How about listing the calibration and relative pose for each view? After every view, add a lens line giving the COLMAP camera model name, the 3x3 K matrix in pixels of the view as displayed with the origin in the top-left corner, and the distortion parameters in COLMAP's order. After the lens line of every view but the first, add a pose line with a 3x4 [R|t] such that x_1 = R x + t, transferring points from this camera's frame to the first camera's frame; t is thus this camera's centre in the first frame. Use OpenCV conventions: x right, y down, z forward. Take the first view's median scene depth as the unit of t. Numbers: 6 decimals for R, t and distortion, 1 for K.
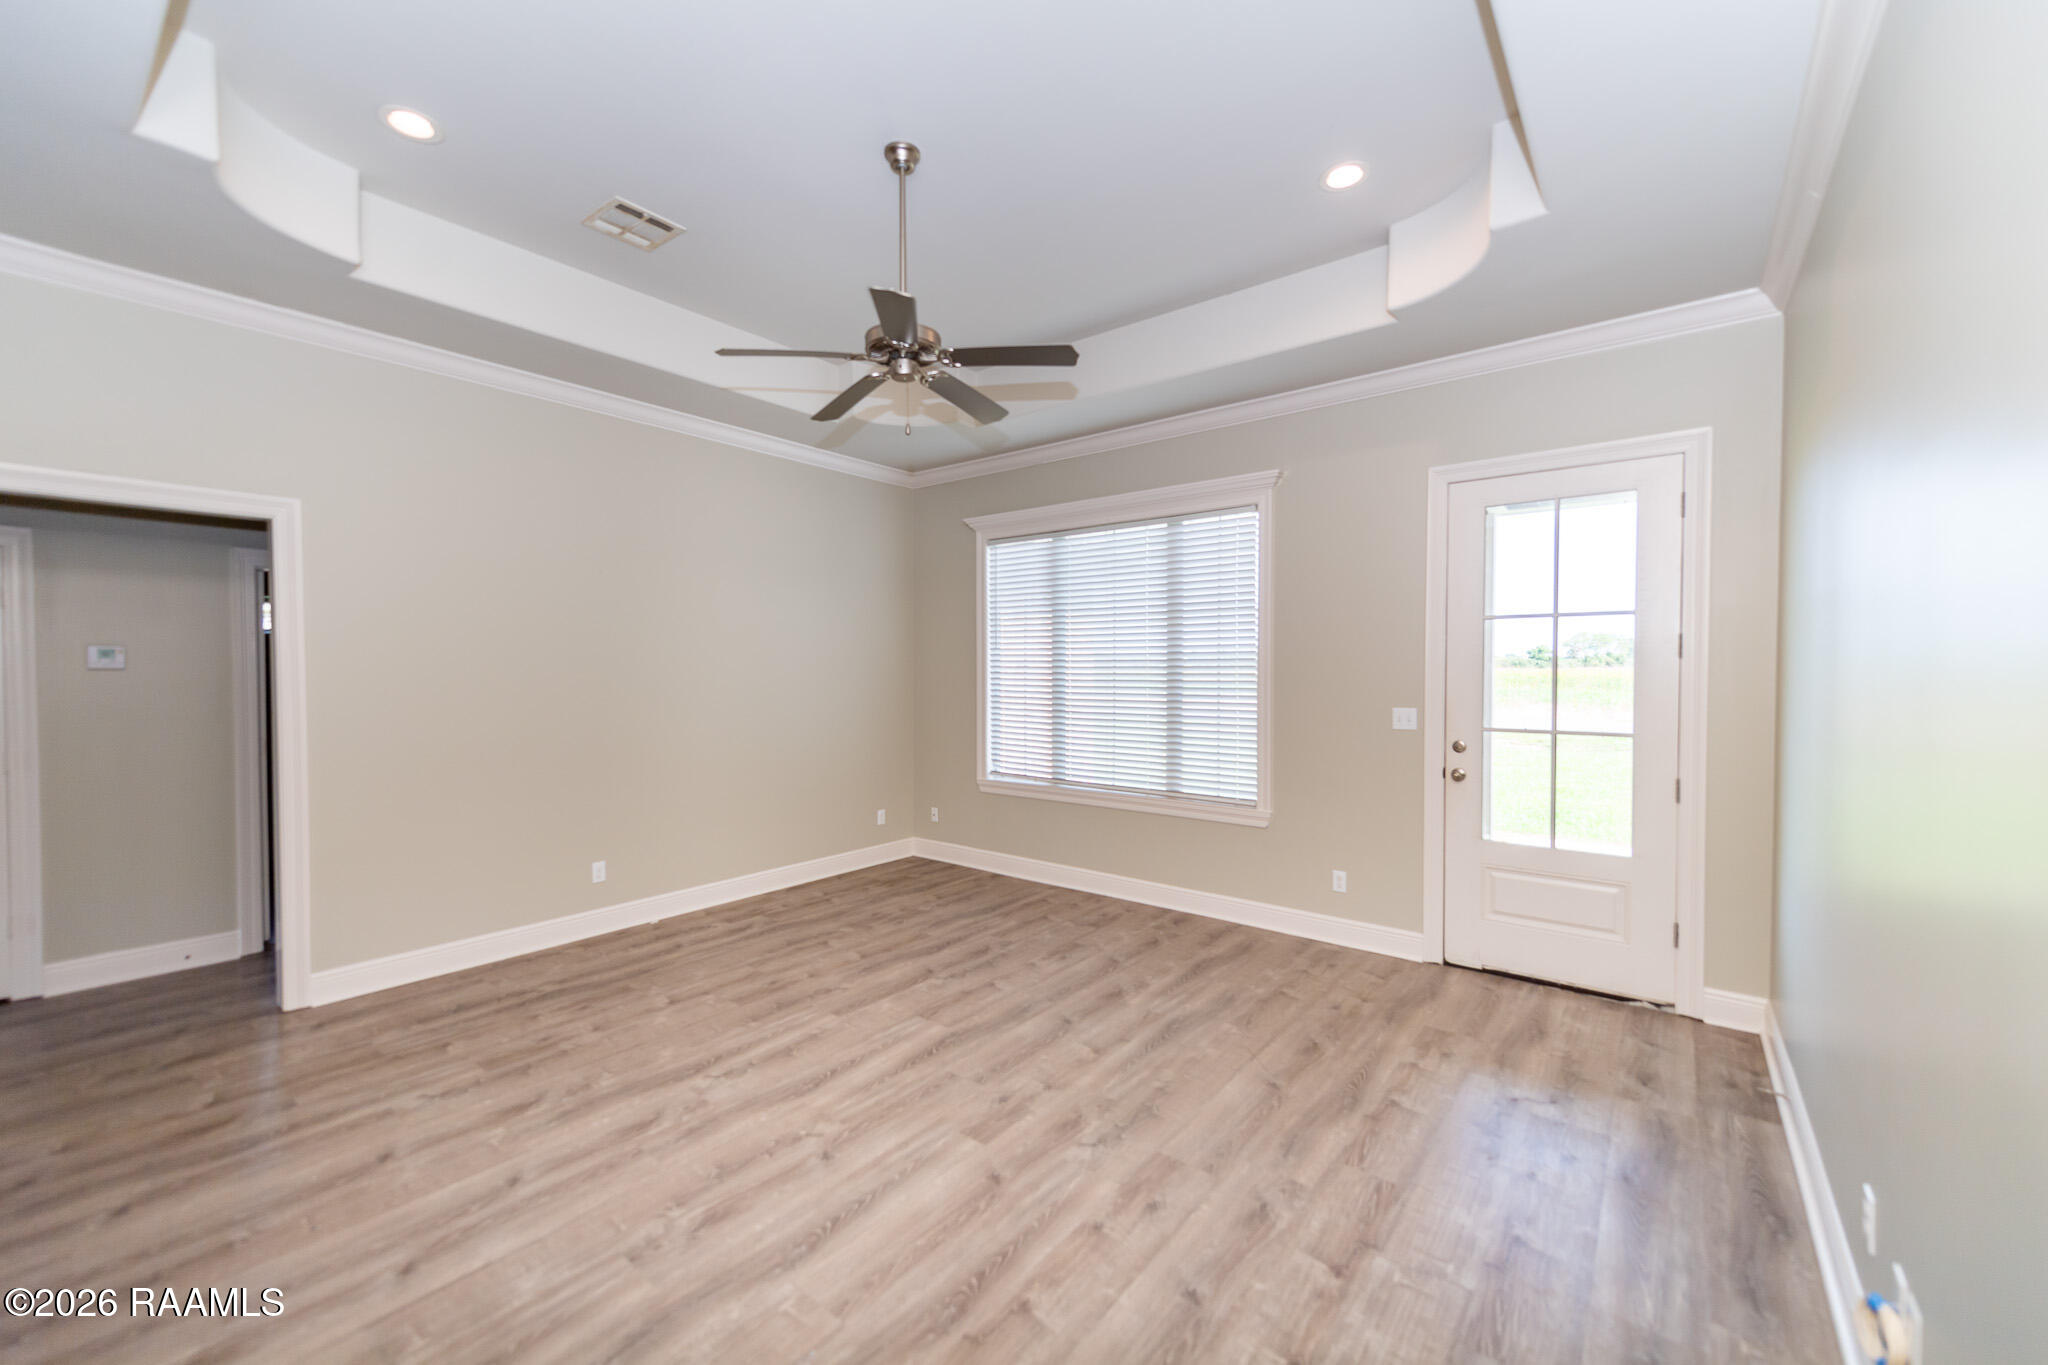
lens RADIAL K [[806.6, 0, 1032.1], [0, 806.6, 683.8], [0, 0, 1]] dist [0.009596, -0.000776]
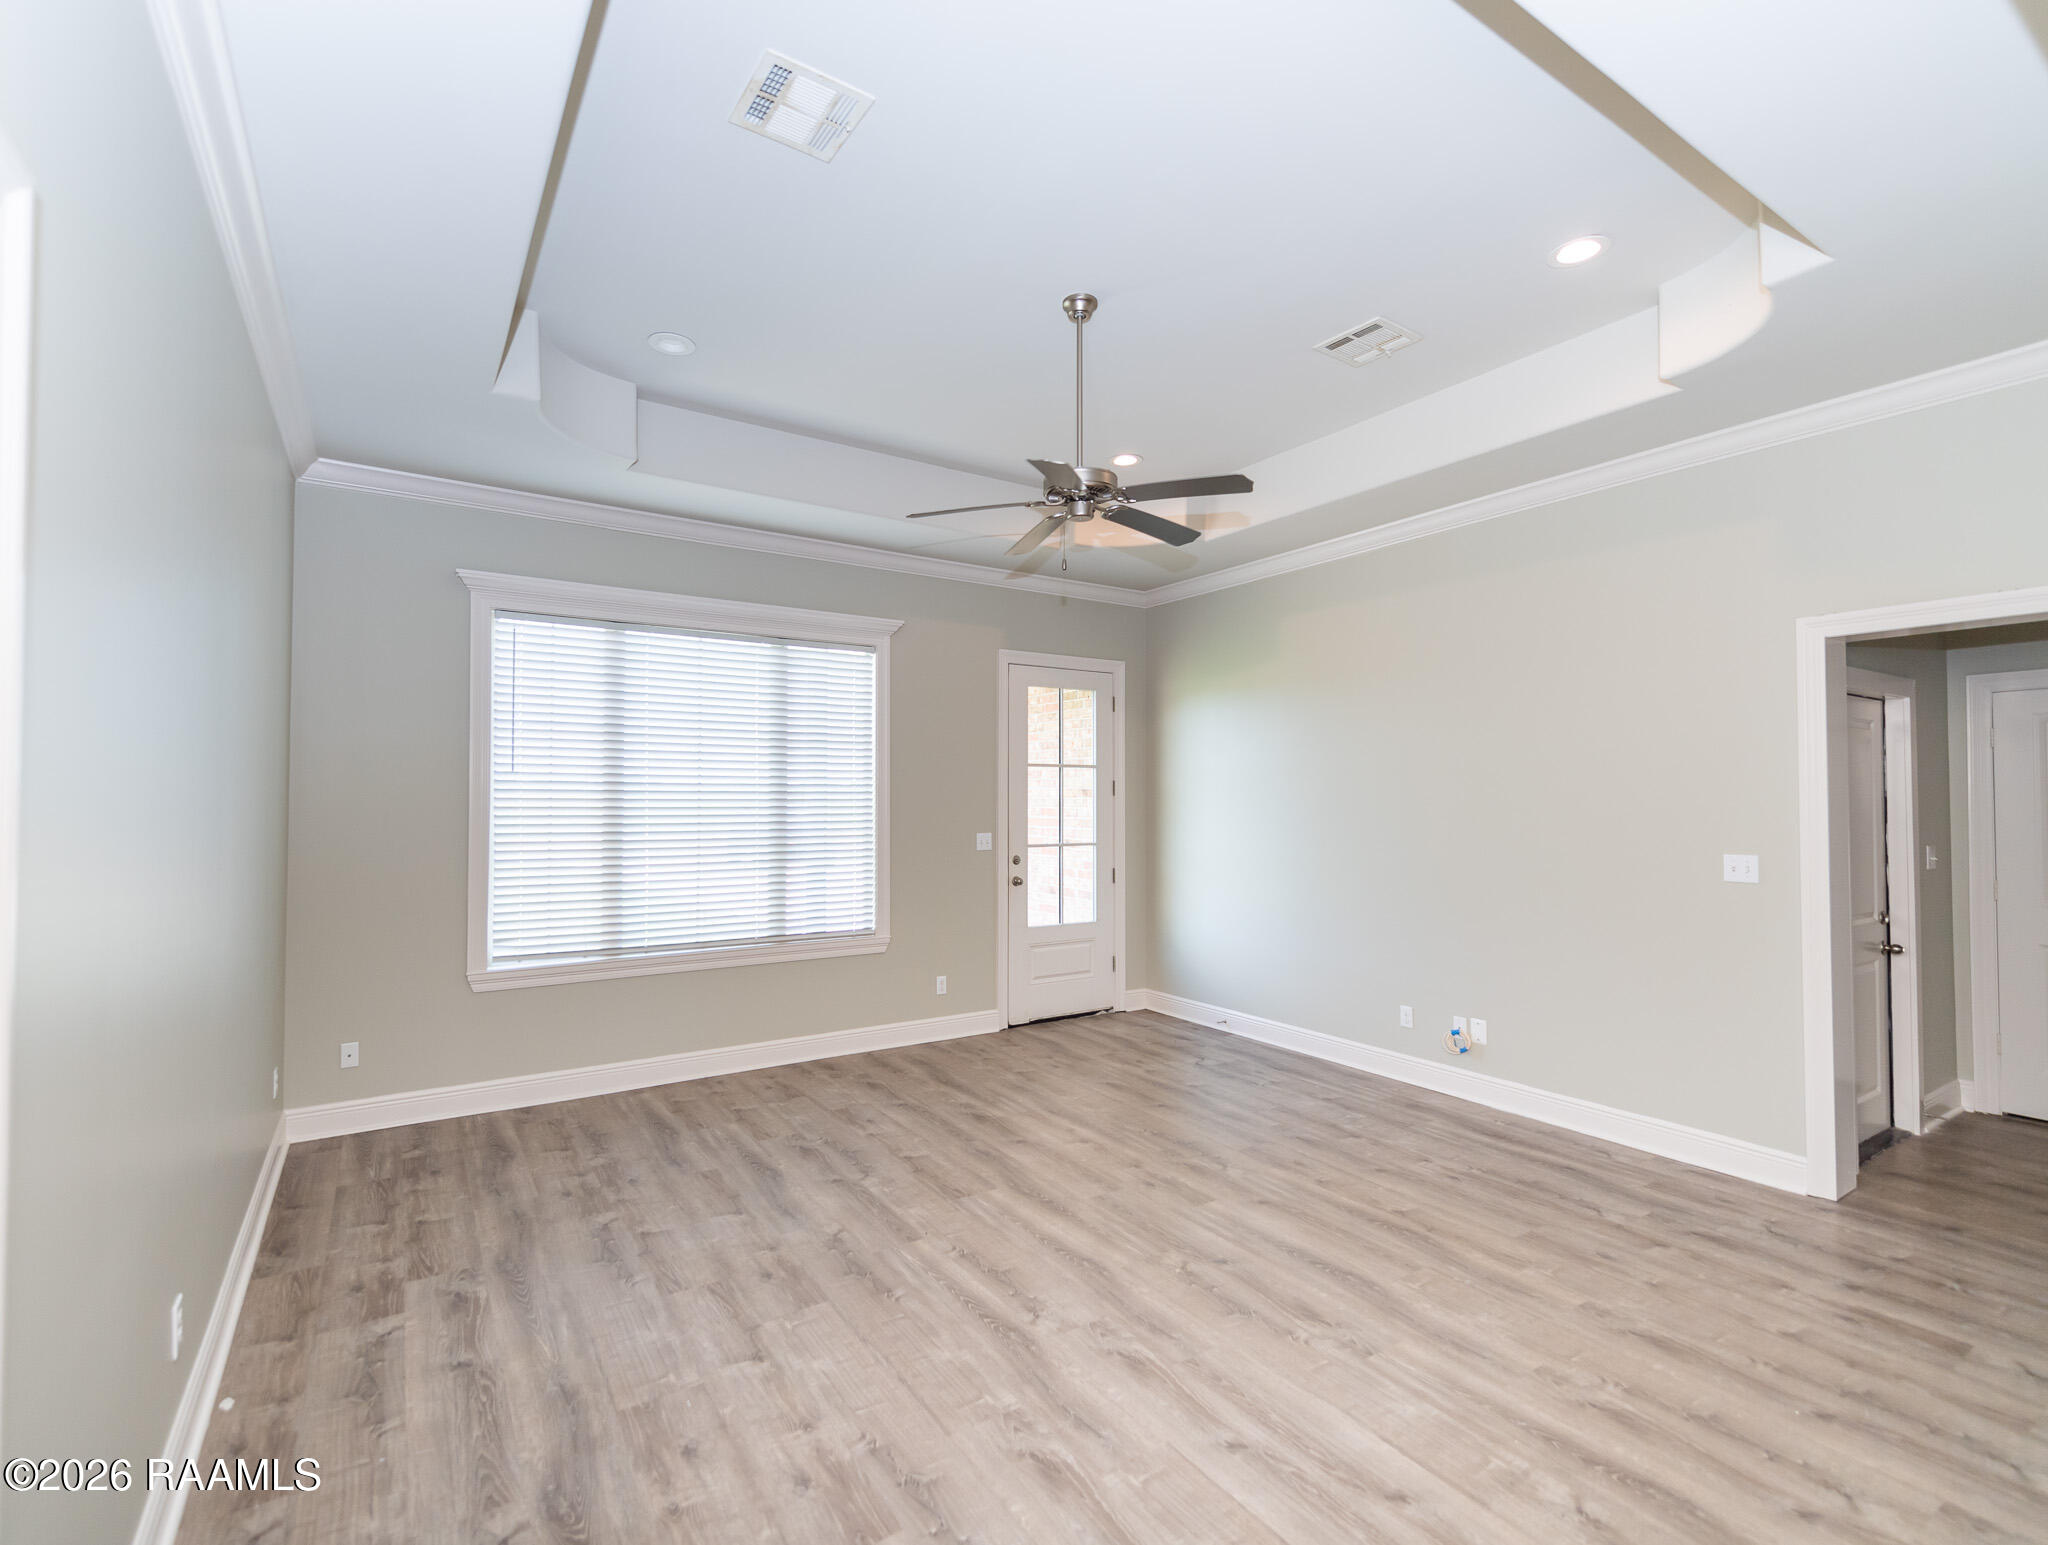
lens RADIAL K [[940.5, 0, 974.6], [0, 940.5, 780.2], [0, 0, 1]] dist [0.014477, -0.000886]
pose [[0.335034, 0.017996, 0.942034, -0.934821], [0.016521, 0.999552, -0.024970, -0.015760], [-0.942061, 0.023929, 0.334586, 0.527084]]
